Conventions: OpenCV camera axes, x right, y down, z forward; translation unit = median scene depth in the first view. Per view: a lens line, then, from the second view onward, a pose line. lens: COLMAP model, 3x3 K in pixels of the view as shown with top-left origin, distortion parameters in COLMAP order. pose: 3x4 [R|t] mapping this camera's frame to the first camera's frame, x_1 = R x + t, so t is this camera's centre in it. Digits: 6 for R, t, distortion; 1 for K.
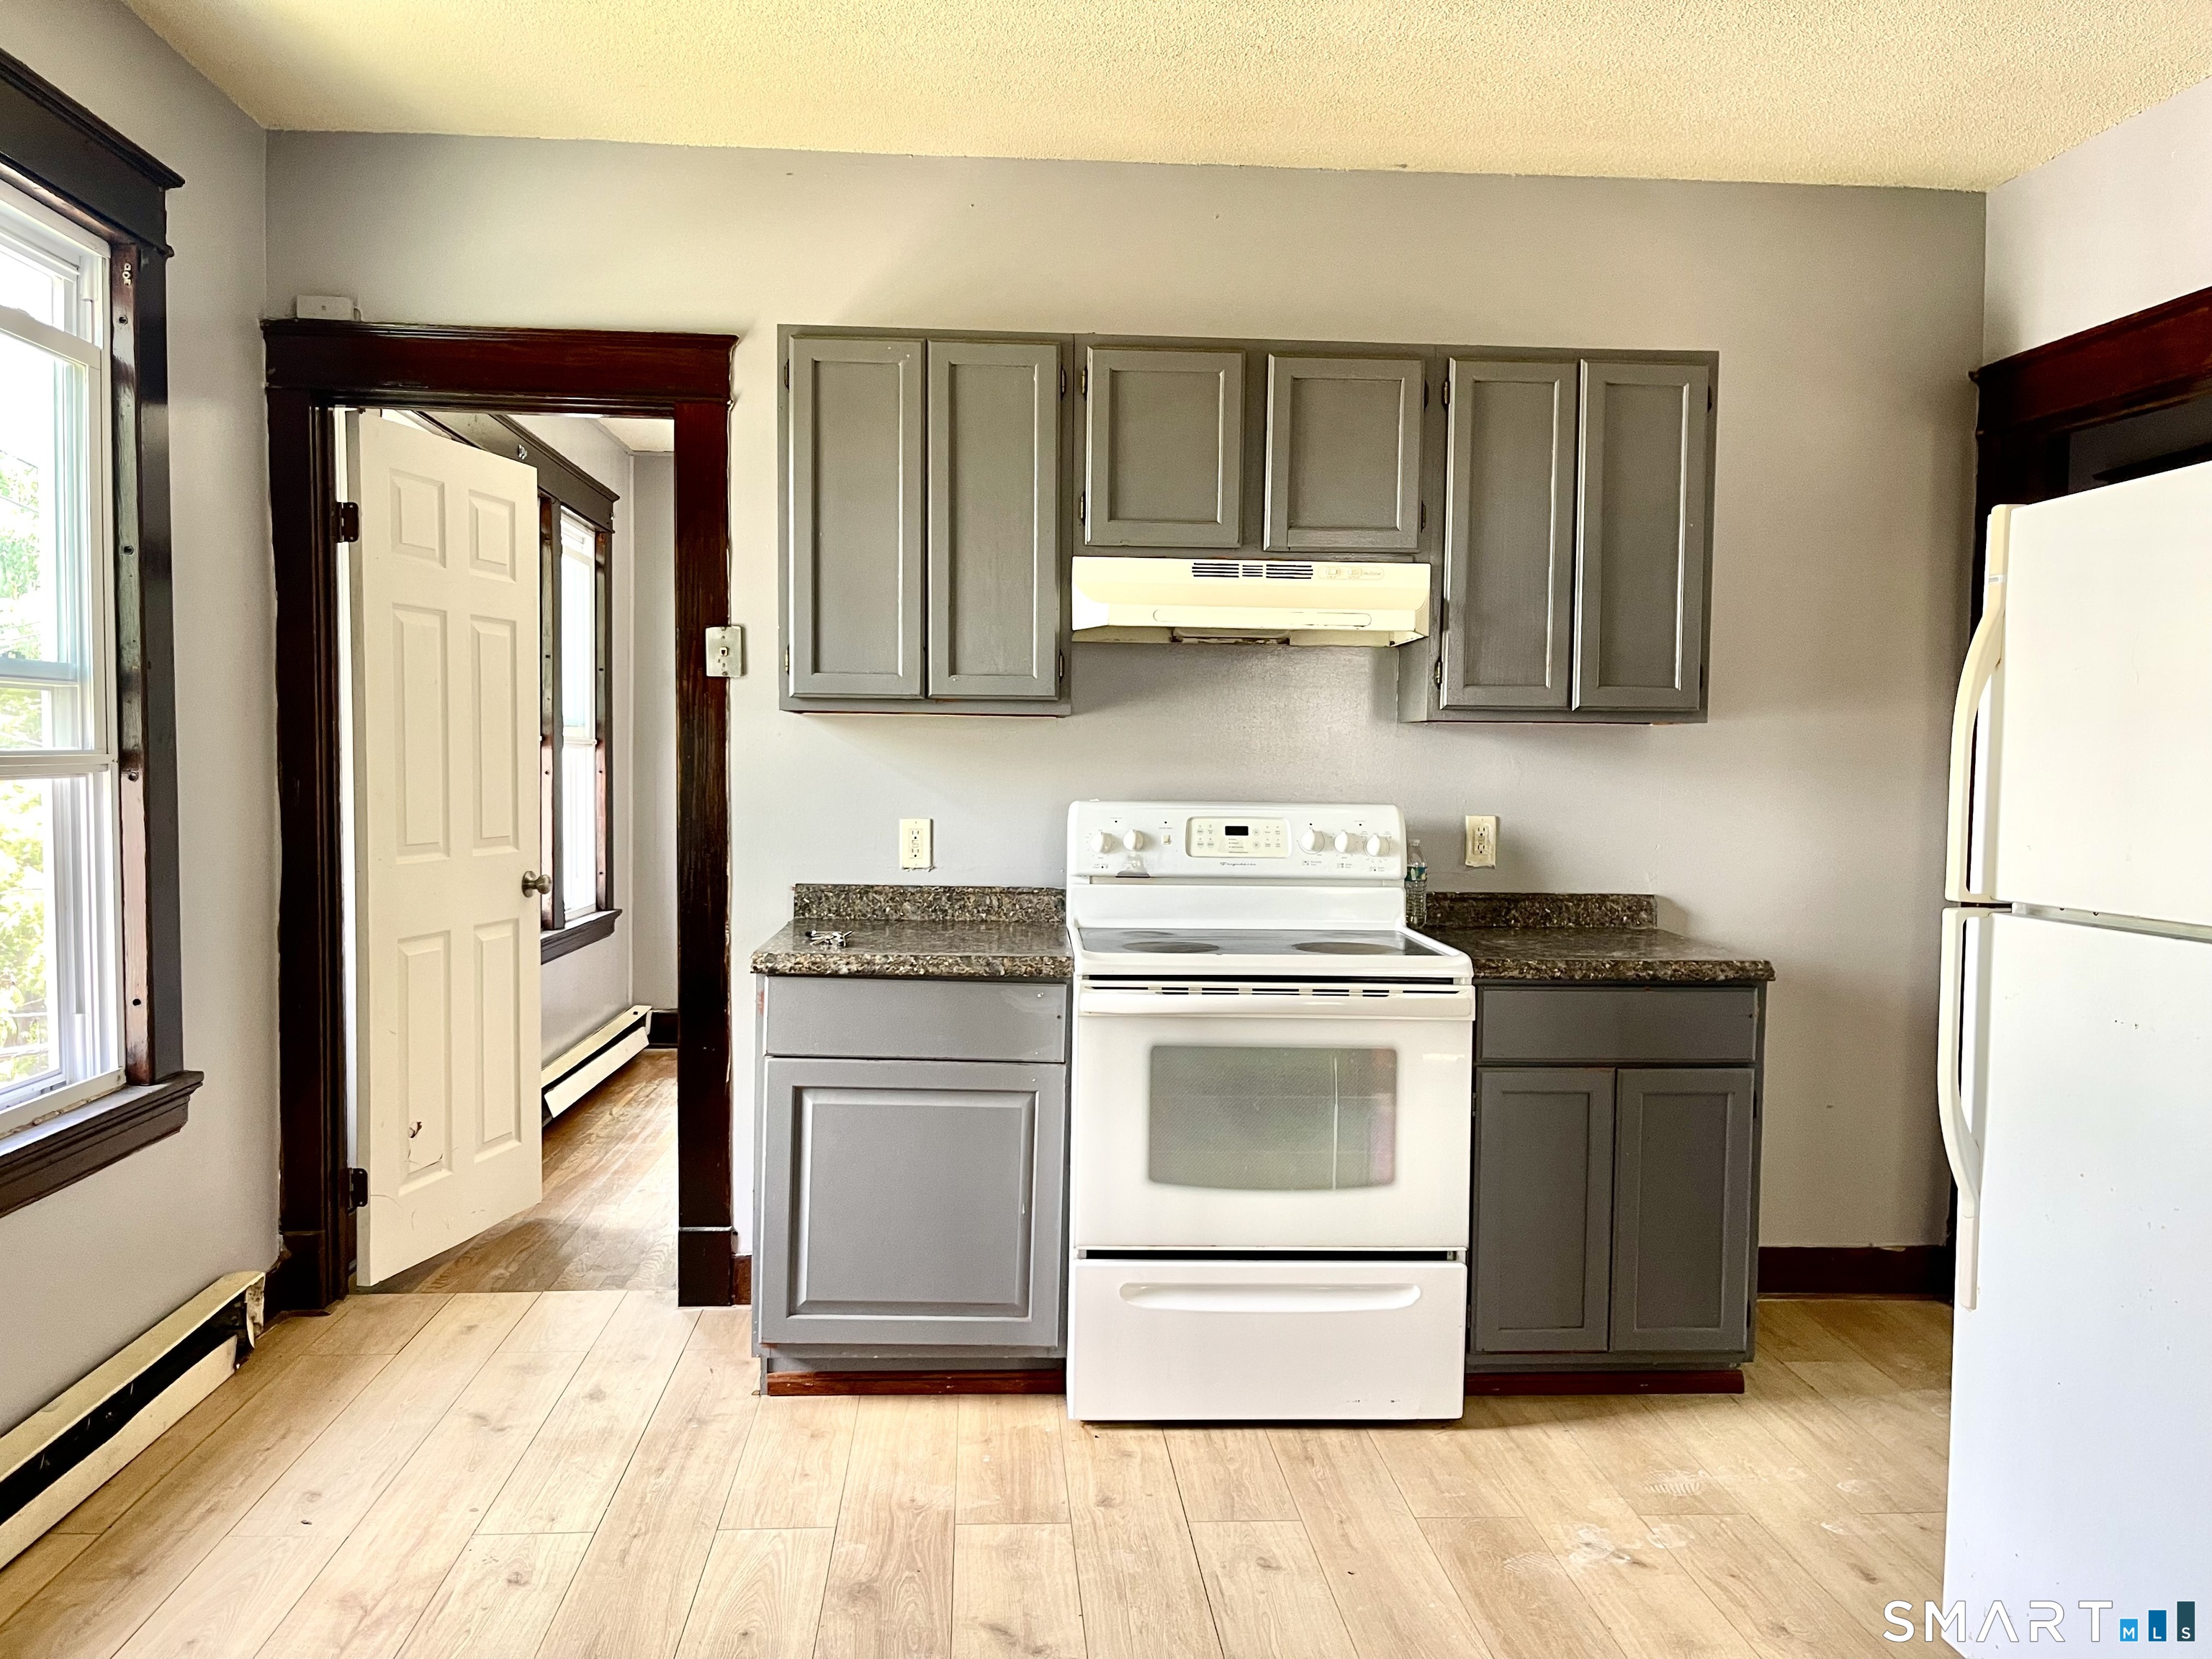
lens RADIAL K [[1671.9, 0, 1109.9], [0, 1671.9, 845.3], [0, 0, 1]] dist [0.053910, -0.069968]
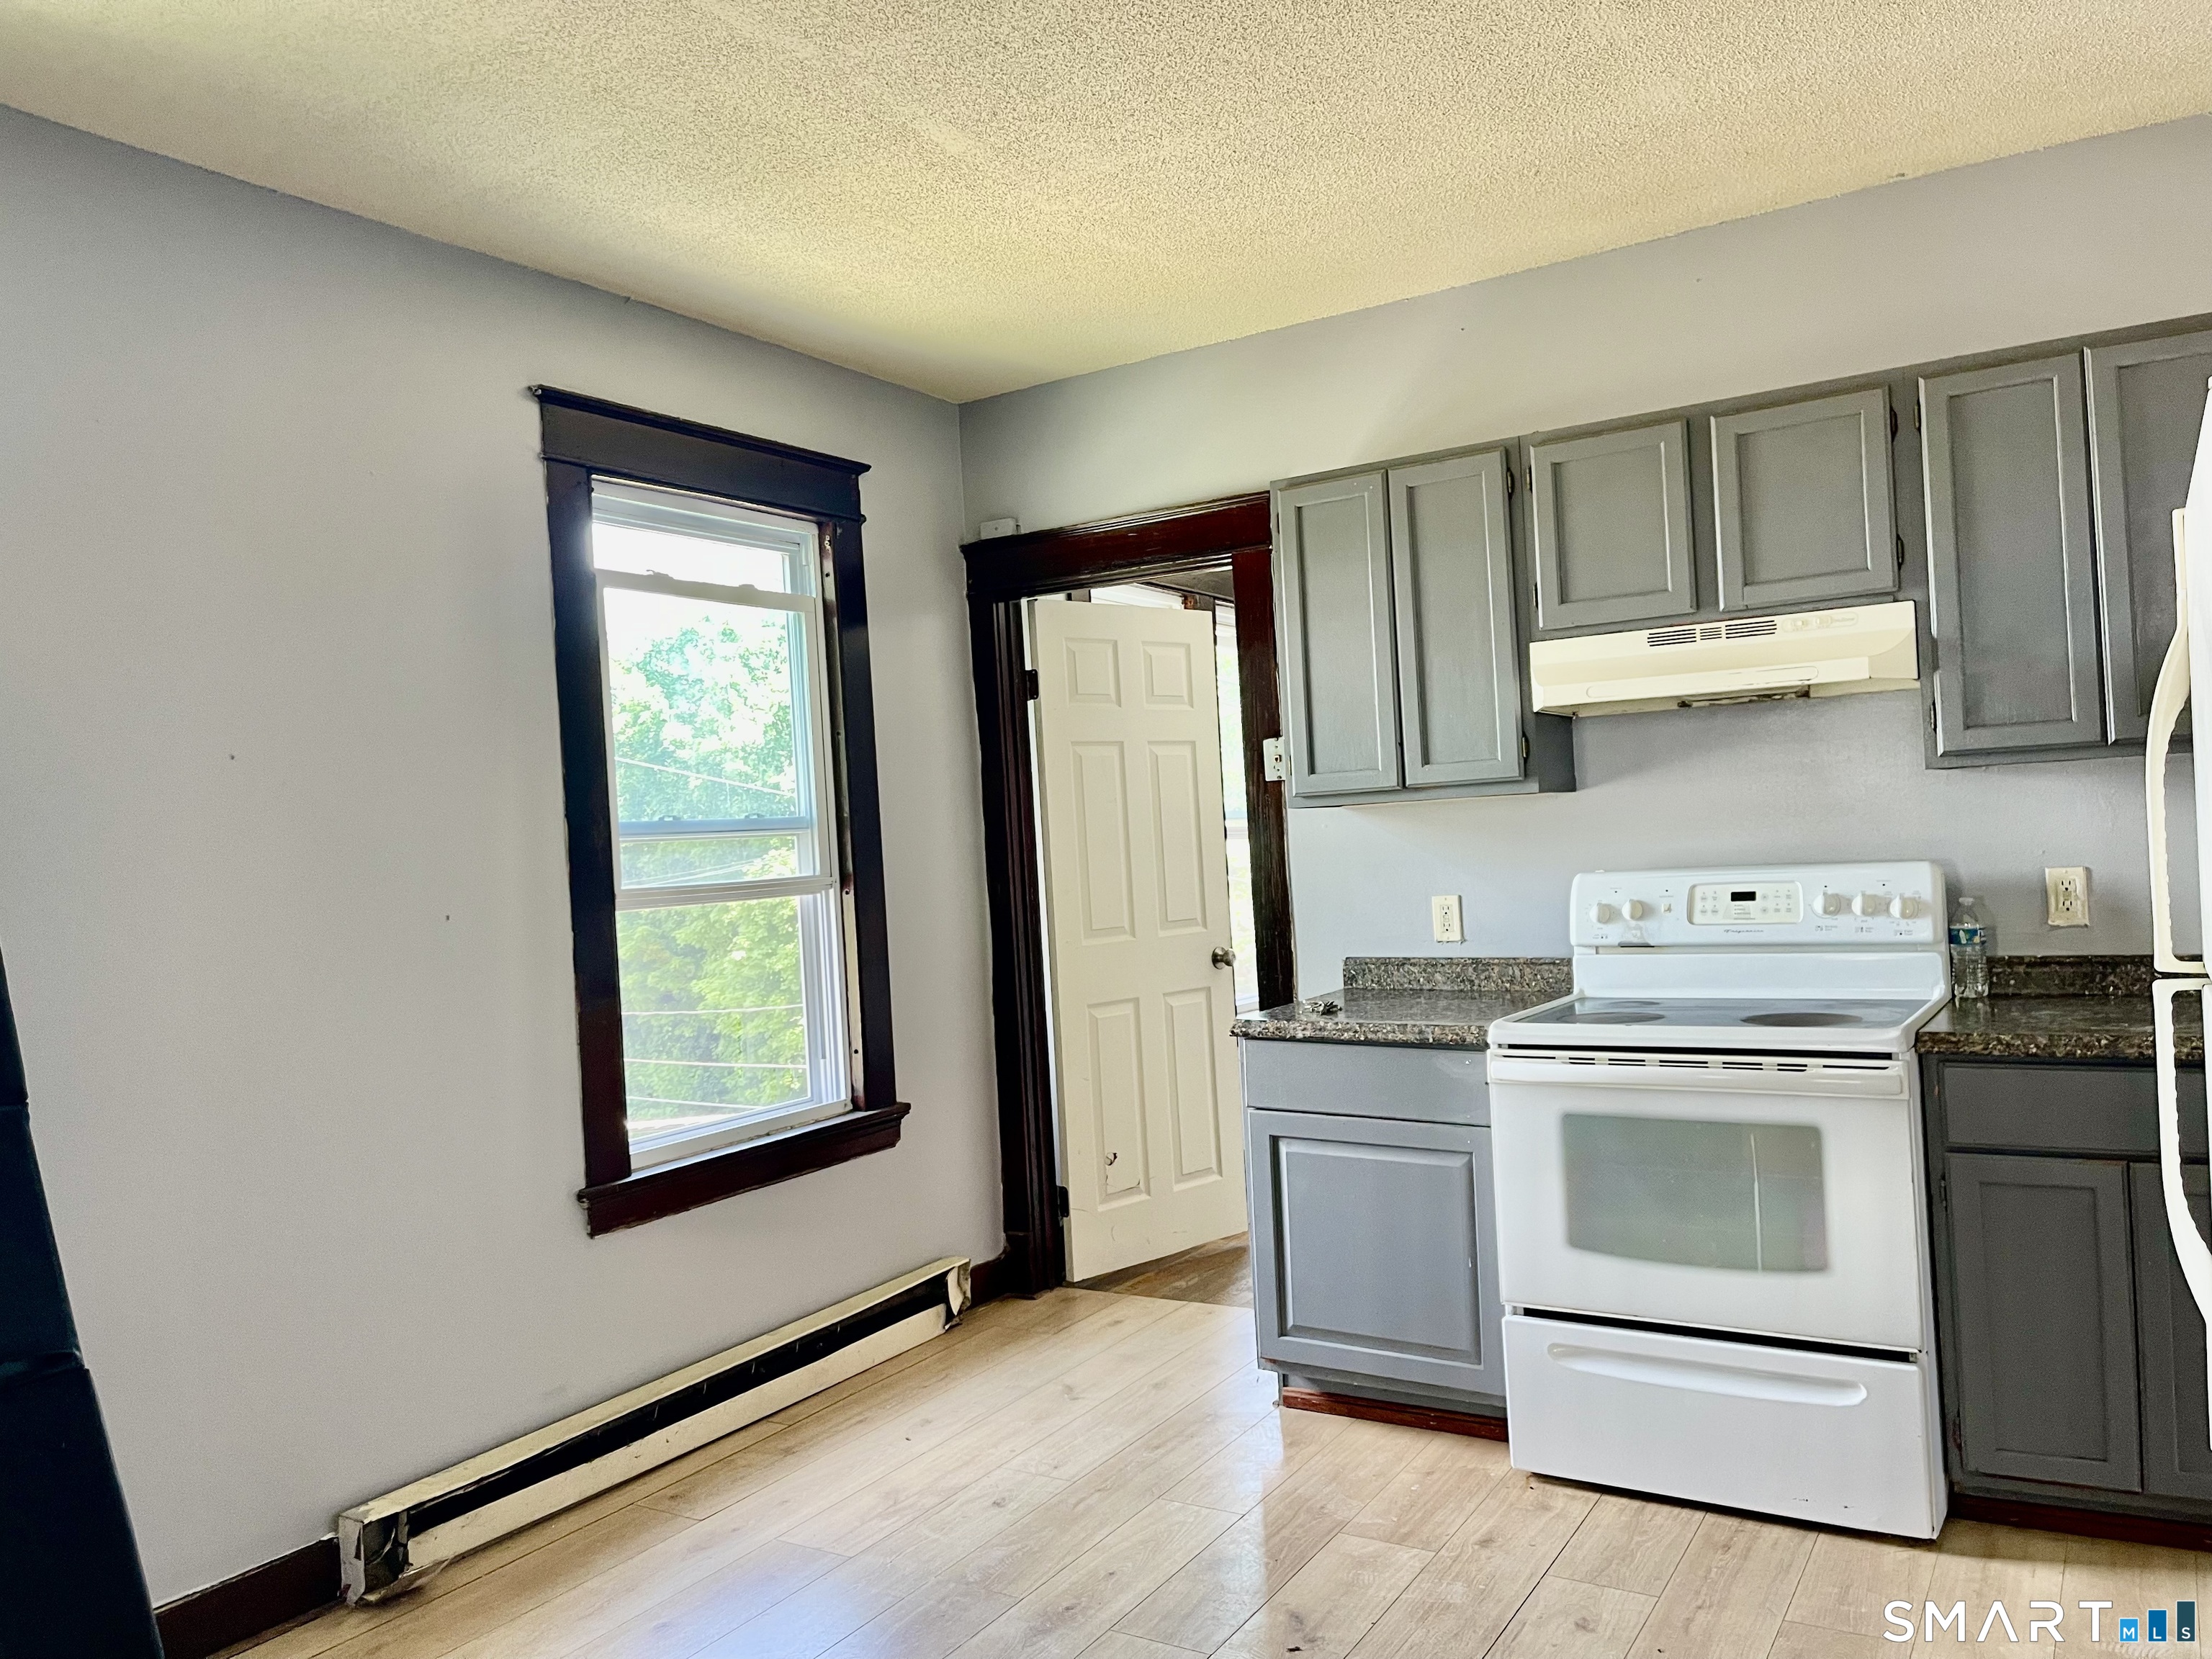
lens RADIAL K [[1671.9, 0, 1100.9], [0, 1671.9, 839.2], [0, 0, 1]] dist [0.053910, -0.069968]
pose [[0.805663, -0.057102, -0.589615, 0.377593], [0.033920, 0.998157, -0.050318, -0.005718], [0.591402, 0.020539, 0.806115, -0.007299]]
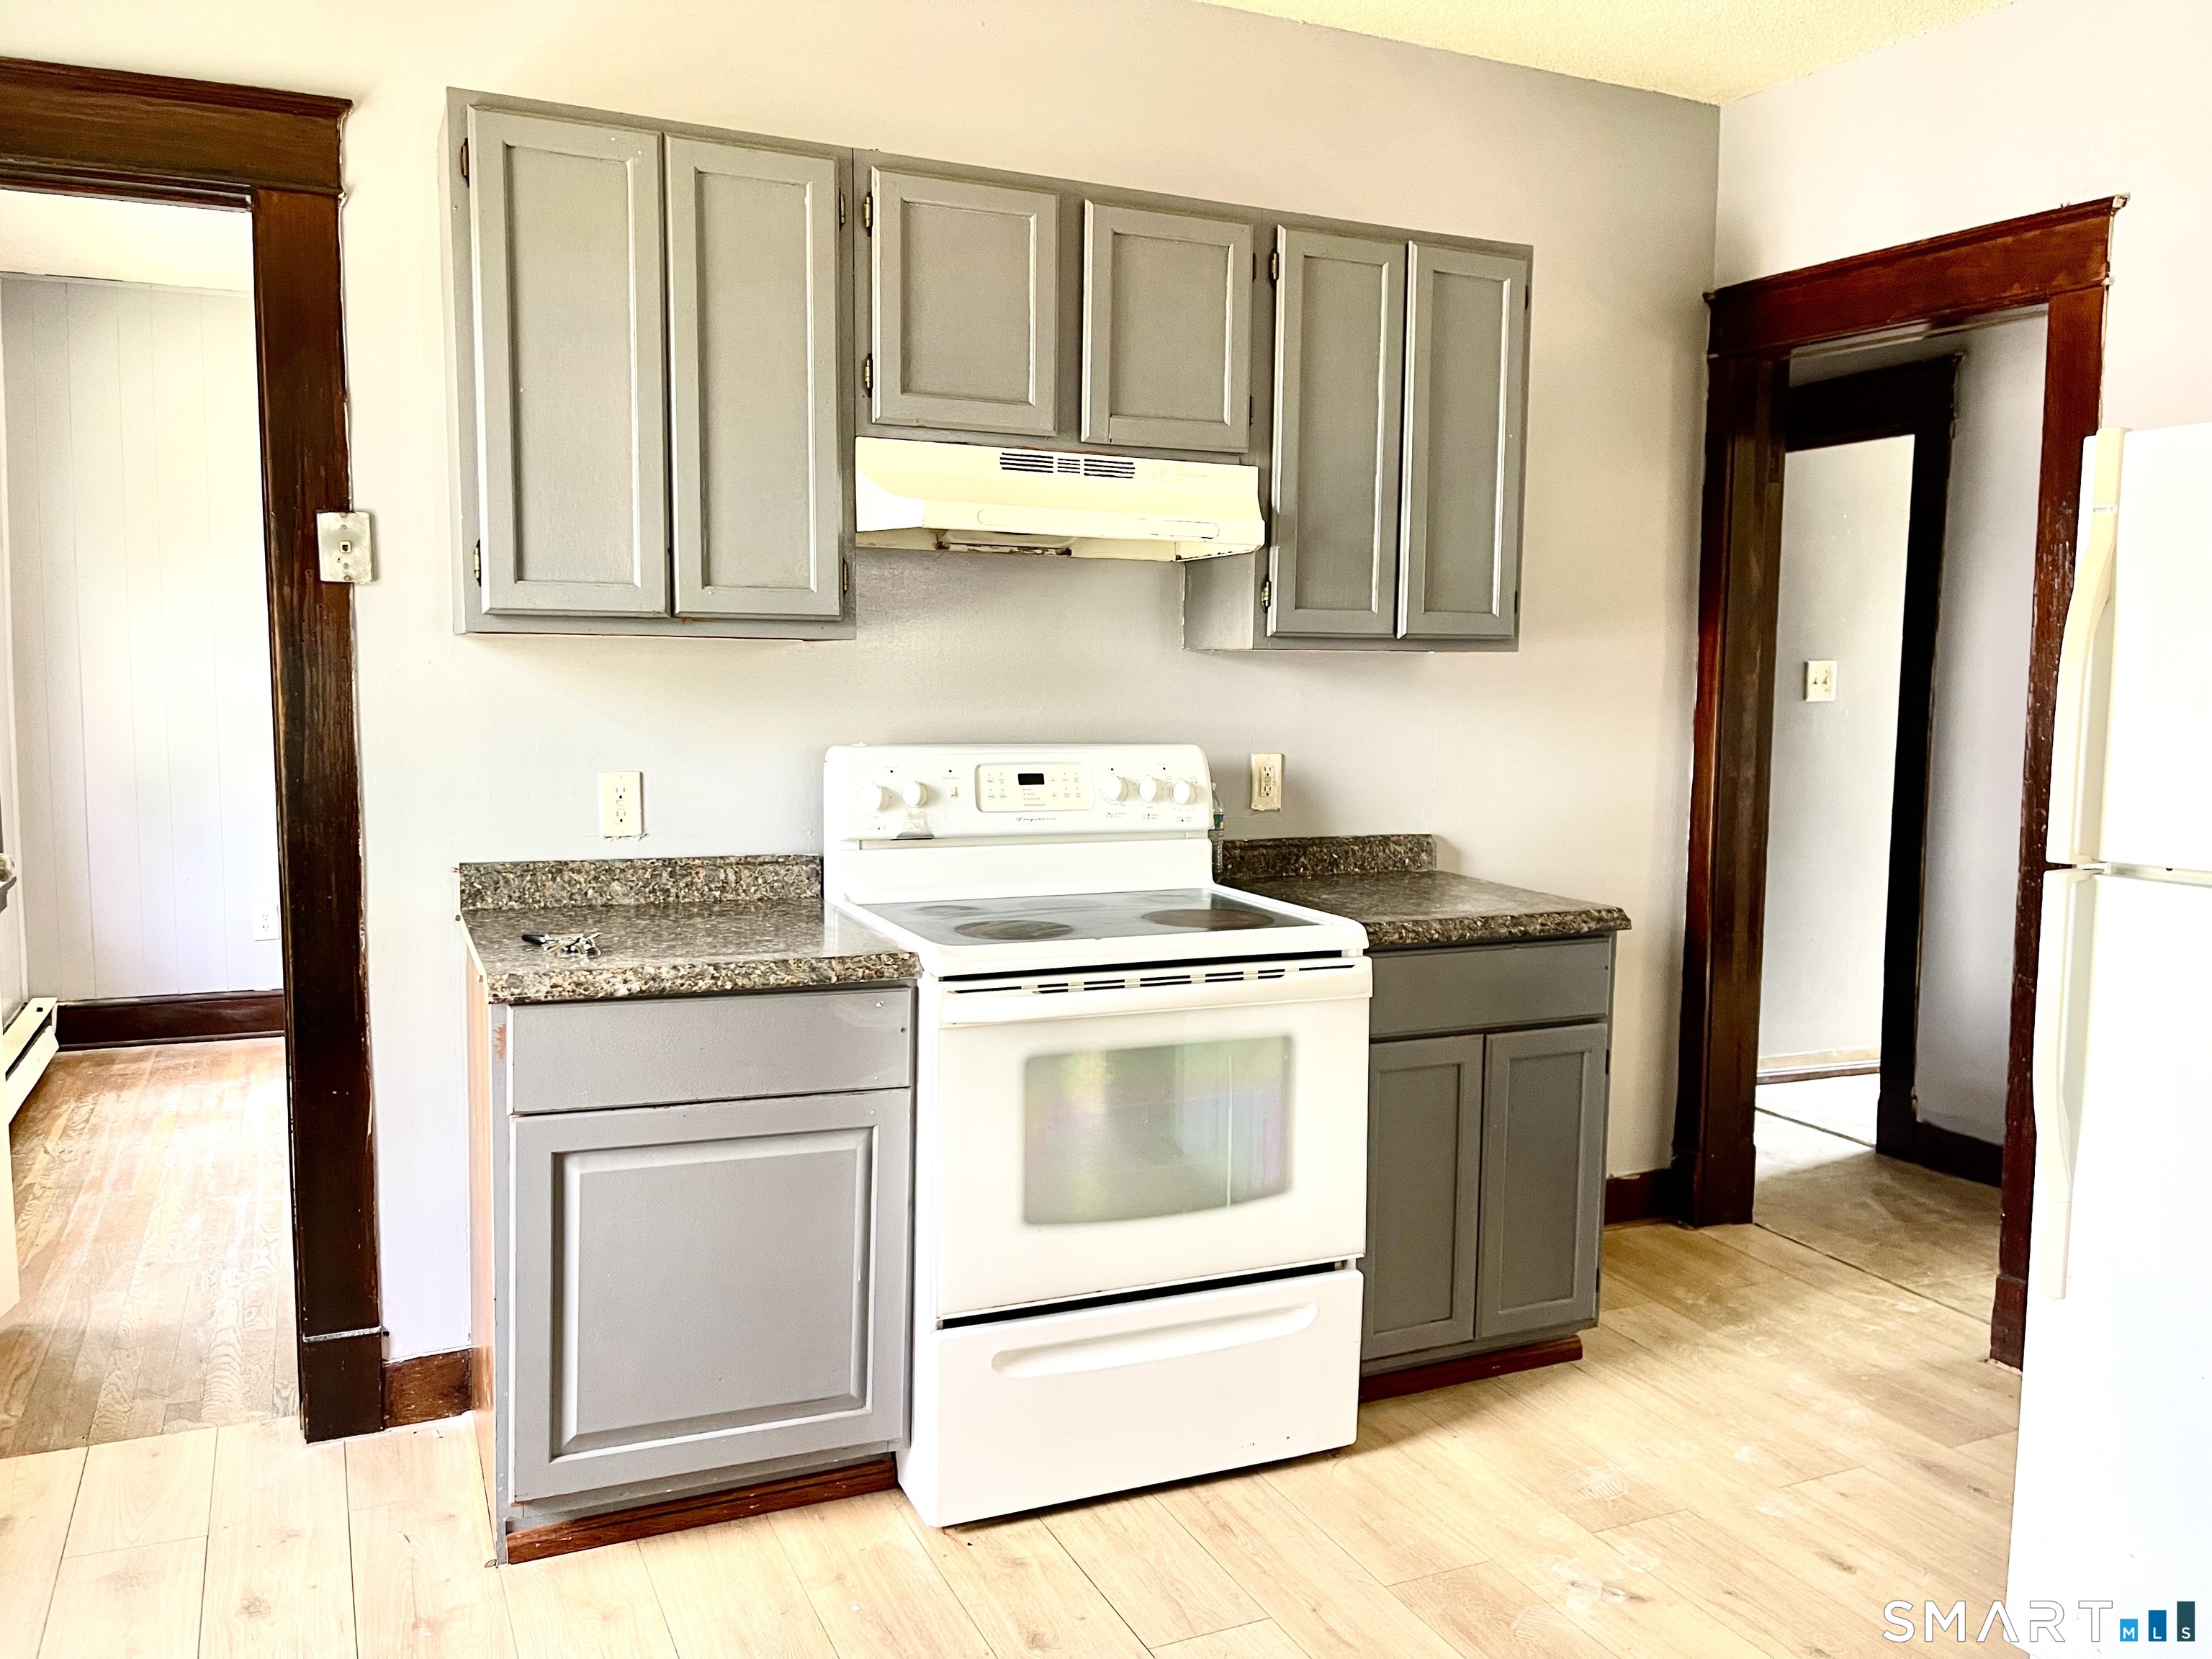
lens RADIAL K [[1671.9, 0, 1106.5], [0, 1671.9, 837.5], [0, 0, 1]] dist [0.053910, -0.069968]
pose [[0.934500, -0.036991, 0.354035, -0.199146], [0.018397, 0.998276, 0.055745, -0.027238], [-0.355486, -0.045580, 0.933569, 0.216752]]
